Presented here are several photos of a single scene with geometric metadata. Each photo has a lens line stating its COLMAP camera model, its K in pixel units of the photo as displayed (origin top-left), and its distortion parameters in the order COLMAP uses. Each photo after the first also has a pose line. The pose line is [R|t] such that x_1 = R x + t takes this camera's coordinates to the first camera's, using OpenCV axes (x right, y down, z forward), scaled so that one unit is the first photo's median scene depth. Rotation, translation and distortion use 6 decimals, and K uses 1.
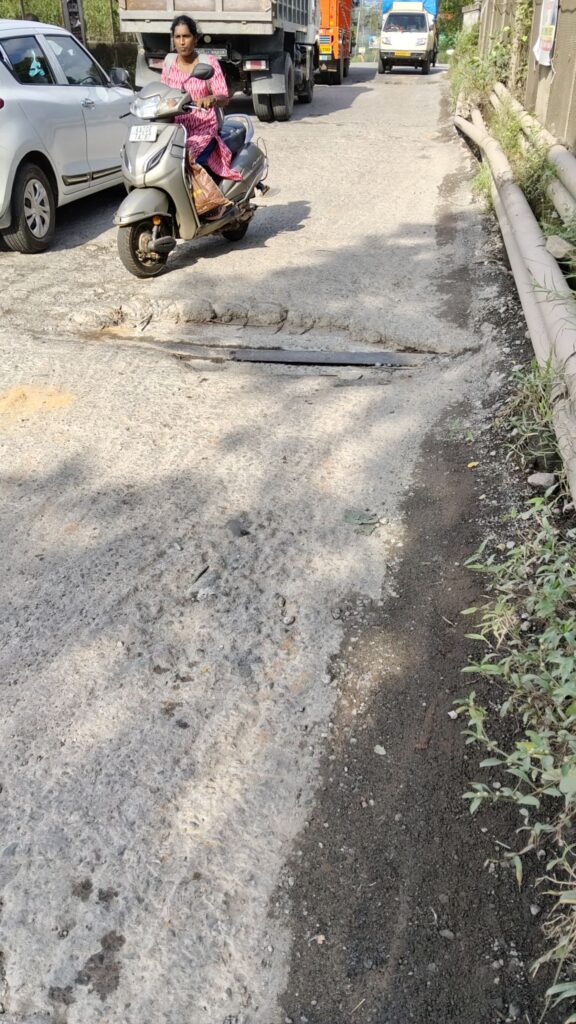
lens RADIAL K [[790.6, 0, 288.0], [0, 790.6, 512.0], [0, 0, 1]] dist [0.107600, -0.241152]
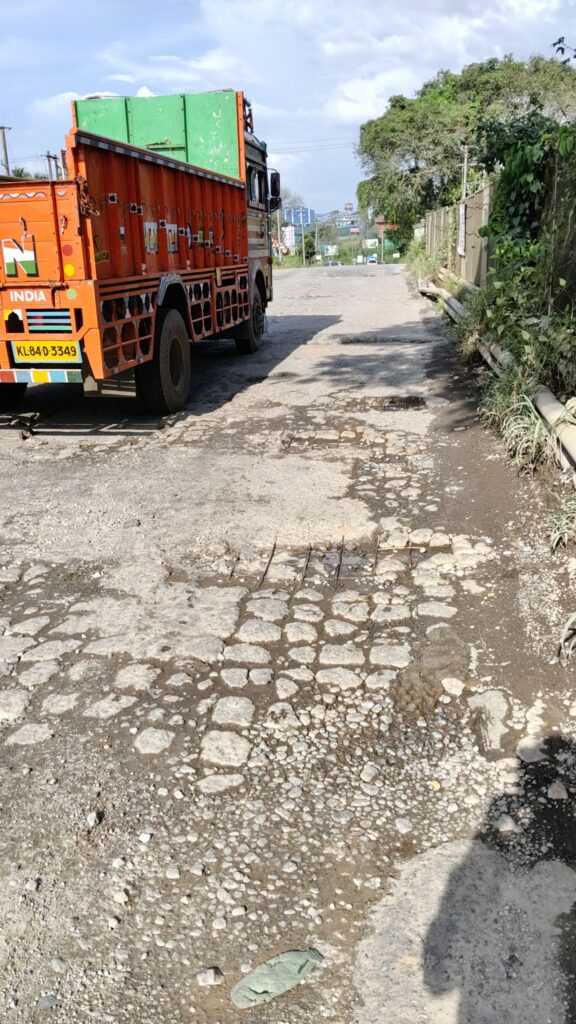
lens RADIAL K [[790.6, 0, 288.0], [0, 790.6, 512.0], [0, 0, 1]] dist [0.107600, -0.241152]
pose [[0.998263, -0.042231, 0.041082, -0.220613], [0.050121, 0.975241, -0.215389, 0.452088], [-0.030969, 0.217074, 0.975664, -0.771799]]
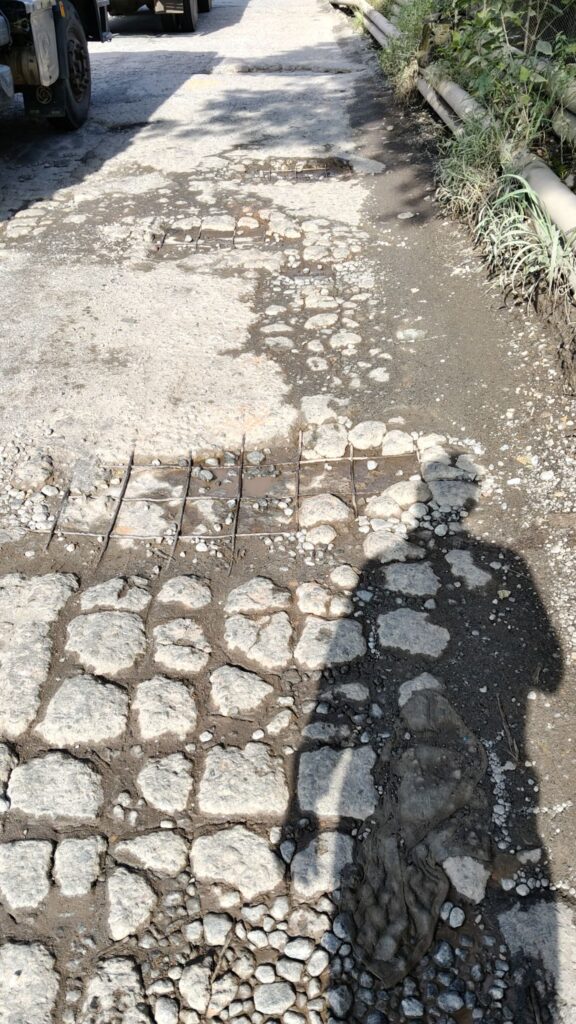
lens RADIAL K [[790.6, 0, 288.0], [0, 790.6, 512.0], [0, 0, 1]] dist [0.107600, -0.241152]
pose [[0.985734, -0.105271, 0.131329, -0.198025], [0.094017, 0.991571, 0.089150, 0.381434], [-0.139606, -0.075531, 0.987322, -0.627767]]
